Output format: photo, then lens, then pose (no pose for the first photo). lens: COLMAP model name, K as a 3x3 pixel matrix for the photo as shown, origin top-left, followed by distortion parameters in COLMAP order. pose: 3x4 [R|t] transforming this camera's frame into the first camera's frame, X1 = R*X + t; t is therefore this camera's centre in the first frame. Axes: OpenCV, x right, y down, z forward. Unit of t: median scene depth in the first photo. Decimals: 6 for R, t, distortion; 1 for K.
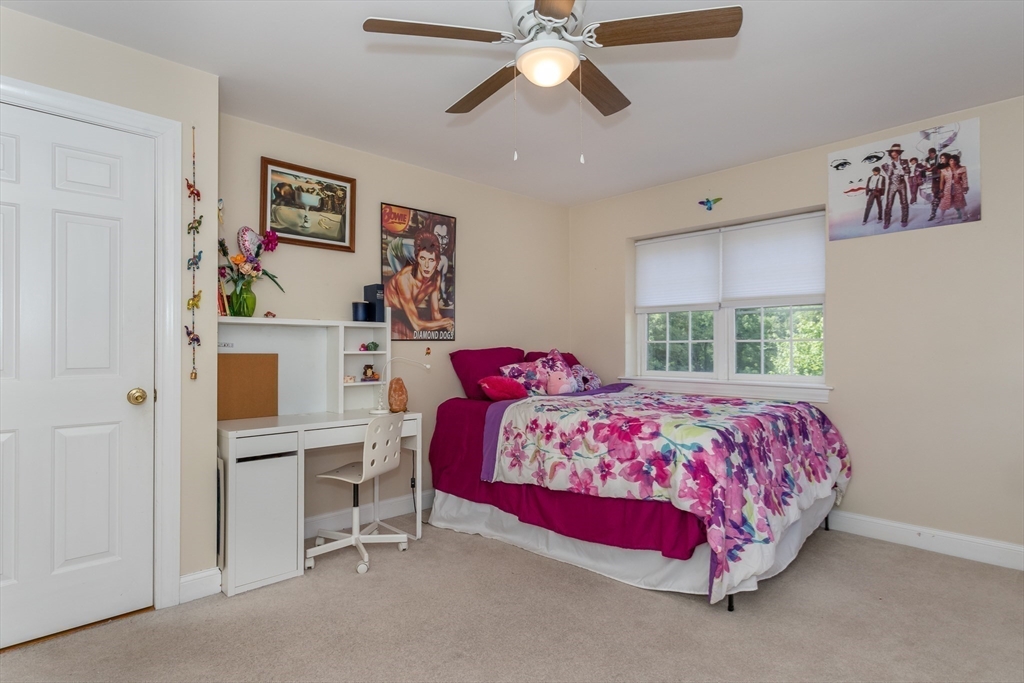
lens RADIAL K [[495.7, 0, 510.1], [0, 495.7, 349.8], [0, 0, 1]] dist [-0.000849, -0.000015]
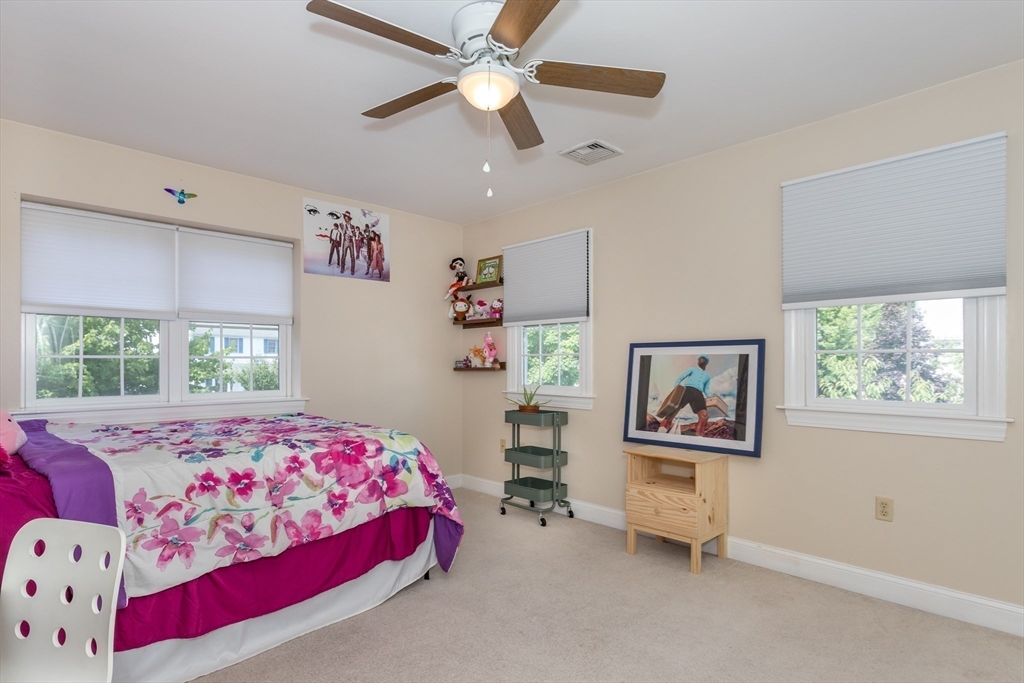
lens RADIAL K [[509.6, 0, 485.6], [0, 509.6, 362.0], [0, 0, 1]] dist [-0.000708, 0.000056]
pose [[0.074135, 0.002499, 0.997245, -0.590196], [0.003950, 0.999988, -0.002800, -0.005437], [-0.997240, 0.004147, 0.074125, 0.560298]]
